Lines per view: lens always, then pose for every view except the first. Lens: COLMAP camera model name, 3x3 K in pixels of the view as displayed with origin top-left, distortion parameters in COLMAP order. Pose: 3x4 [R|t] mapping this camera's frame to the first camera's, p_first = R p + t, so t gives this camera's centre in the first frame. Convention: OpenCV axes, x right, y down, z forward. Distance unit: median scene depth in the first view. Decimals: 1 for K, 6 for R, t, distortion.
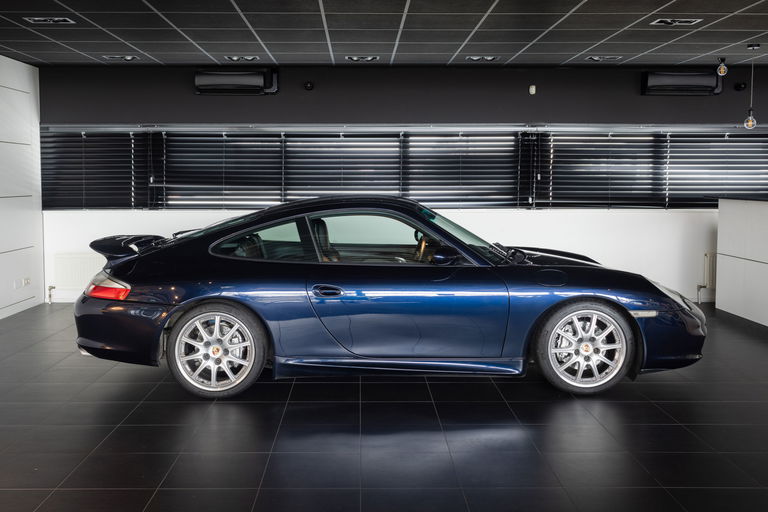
lens RADIAL K [[811.5, 0, 379.4], [0, 811.5, 258.9], [0, 0, 1]] dist [0.021279, 0.000000]
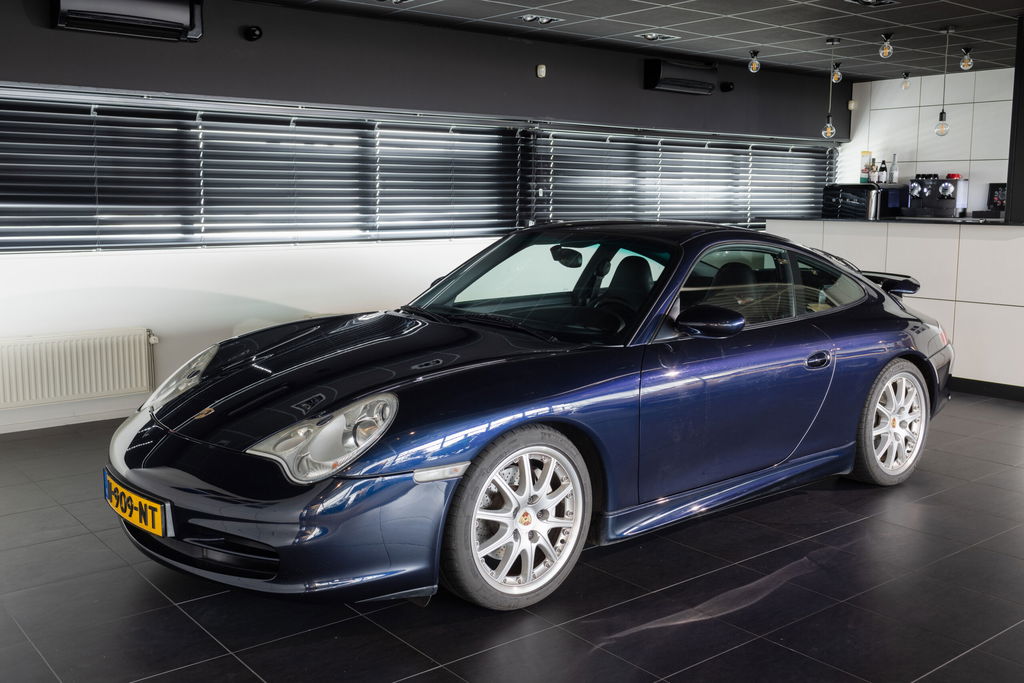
lens RADIAL K [[986.8, 0, 513.3], [0, 986.8, 332.0], [0, 0, 1]] dist [0.010928, 0.000000]
pose [[0.799580, -0.077979, 0.595476, -0.370214], [0.052888, 0.996825, 0.059521, -0.030964], [-0.598227, -0.016098, 0.801165, 0.310961]]
